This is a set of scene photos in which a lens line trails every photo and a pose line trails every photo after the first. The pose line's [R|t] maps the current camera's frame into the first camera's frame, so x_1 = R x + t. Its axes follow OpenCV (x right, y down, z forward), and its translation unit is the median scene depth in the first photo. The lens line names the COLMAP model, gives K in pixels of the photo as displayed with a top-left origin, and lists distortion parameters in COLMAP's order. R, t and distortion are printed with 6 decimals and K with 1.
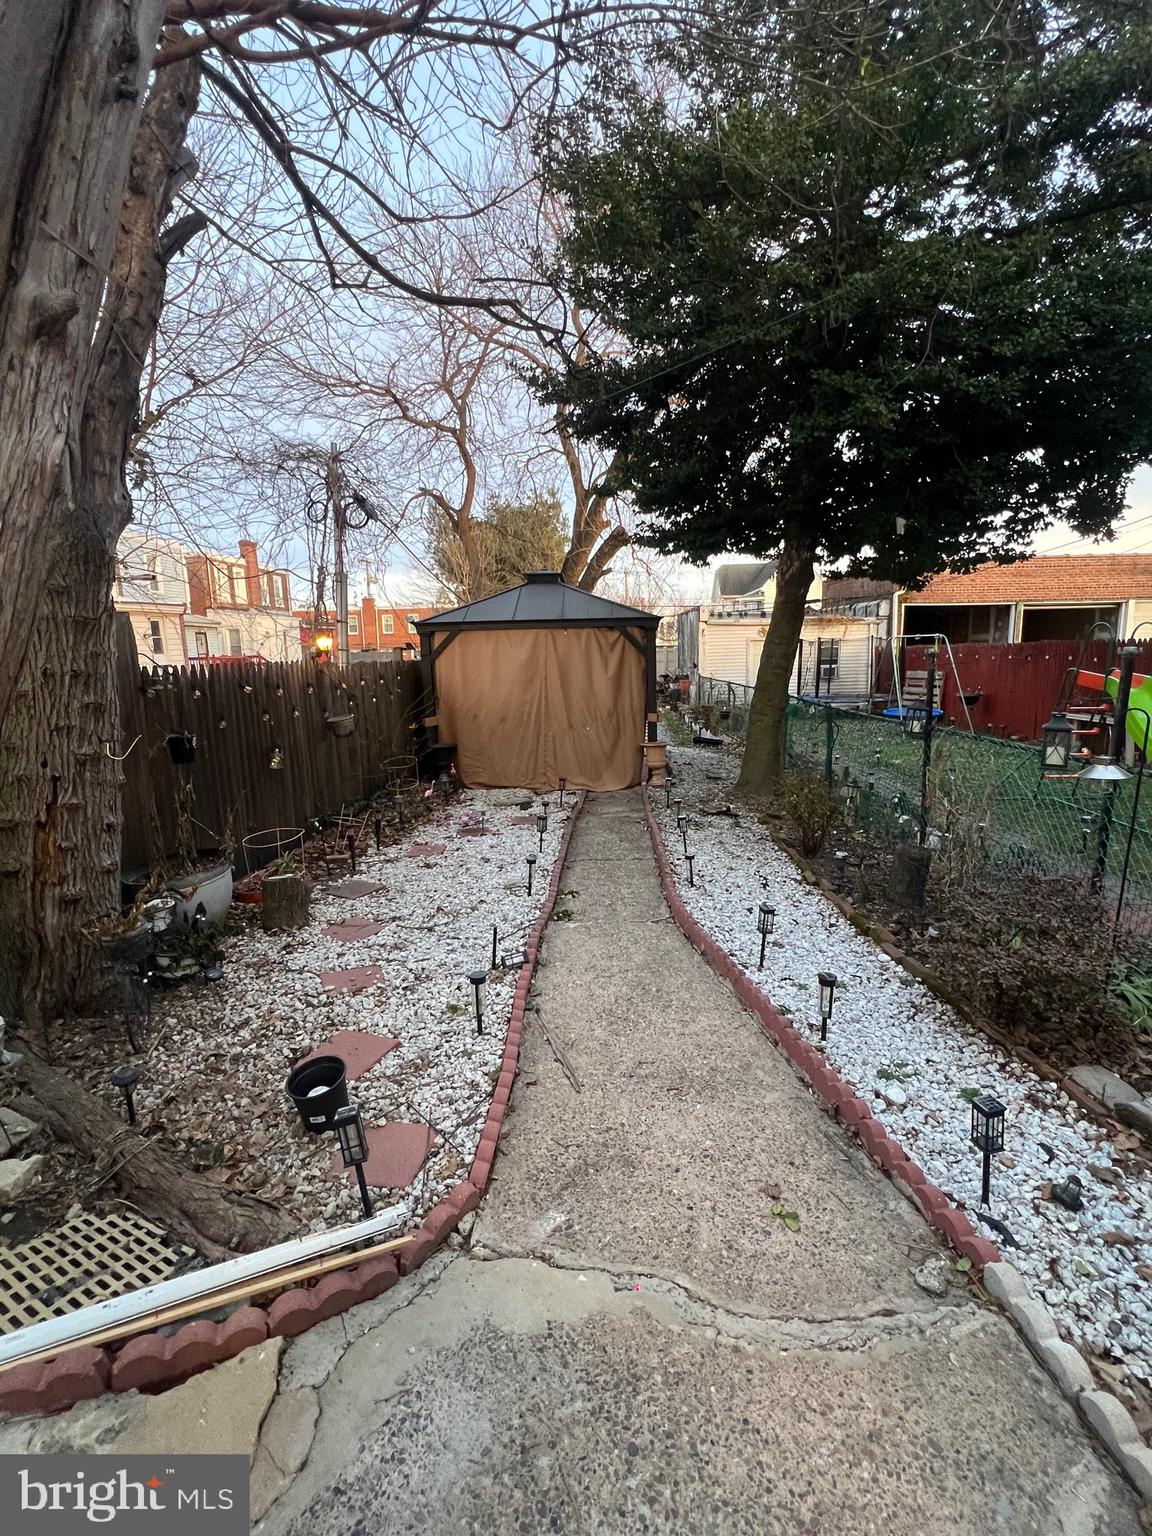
lens RADIAL K [[680.7, 0, 577.4], [0, 680.7, 771.5], [0, 0, 1]] dist [-0.002139, 0.000399]
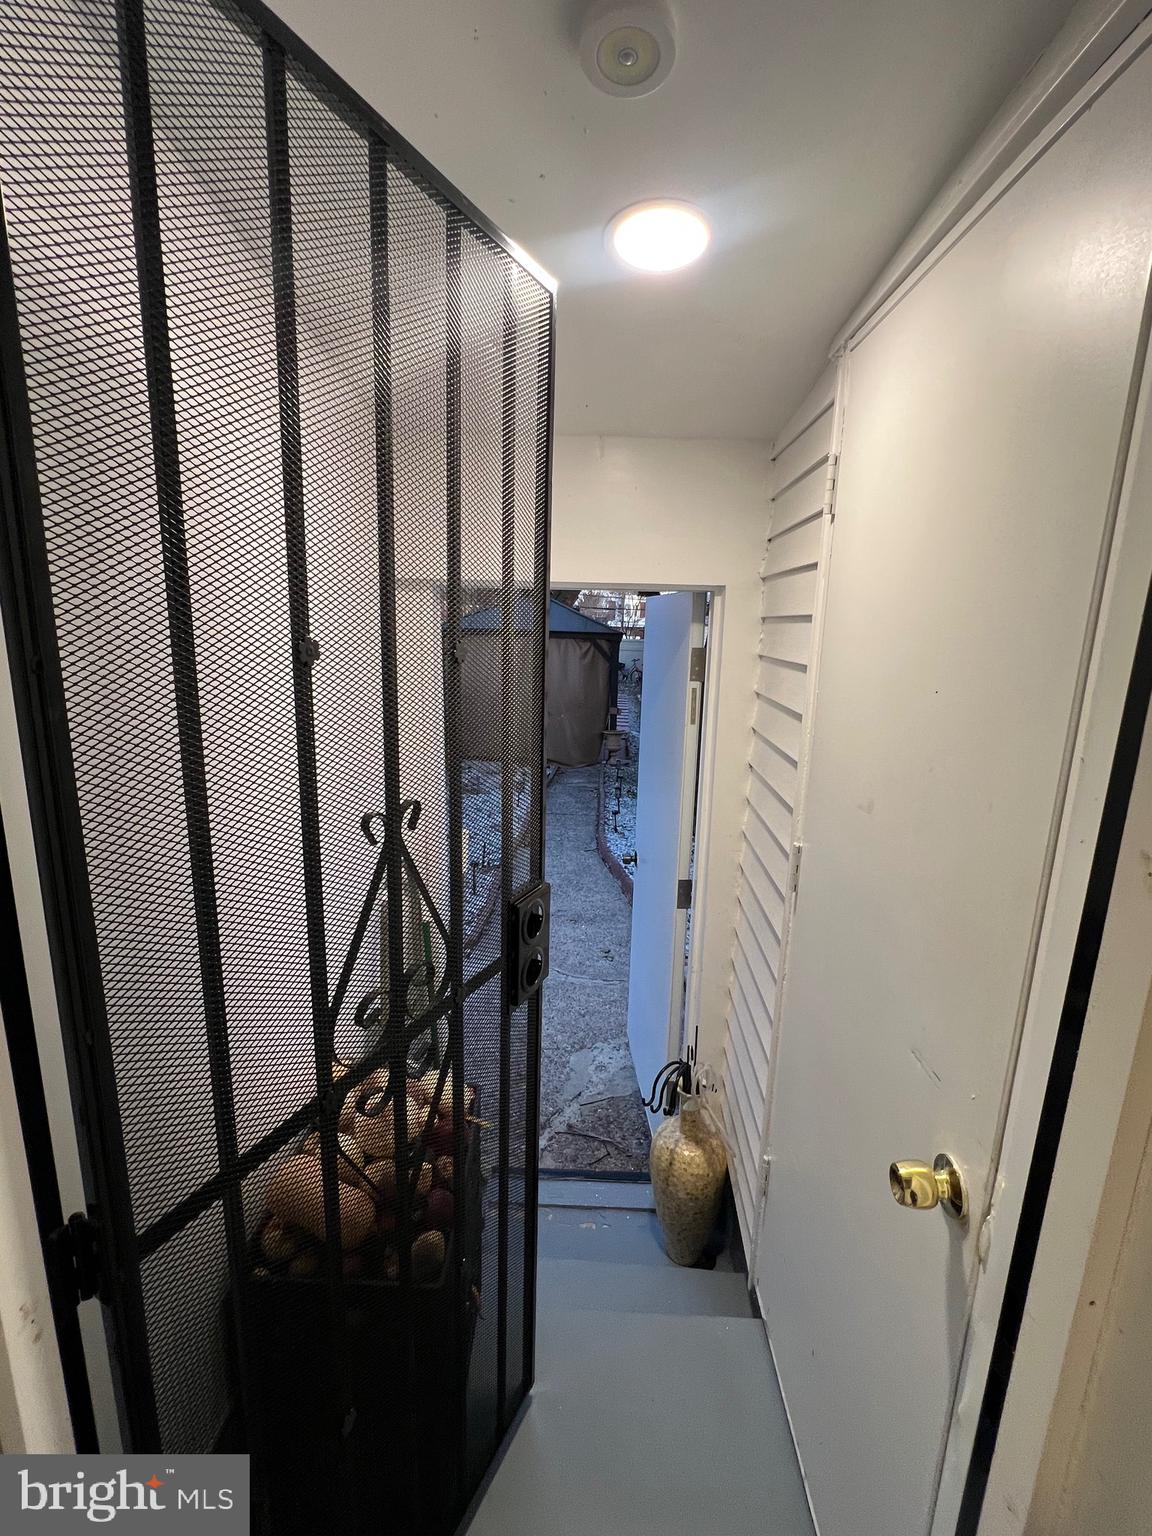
lens RADIAL K [[680.7, 0, 575.5], [0, 680.7, 767.6], [0, 0, 1]] dist [-0.002139, 0.000399]
pose [[0.998817, 0.047951, 0.008032, 0.052911], [-0.048181, 0.998340, 0.031548, -0.015691], [-0.006506, -0.031898, 0.999470, -0.444351]]
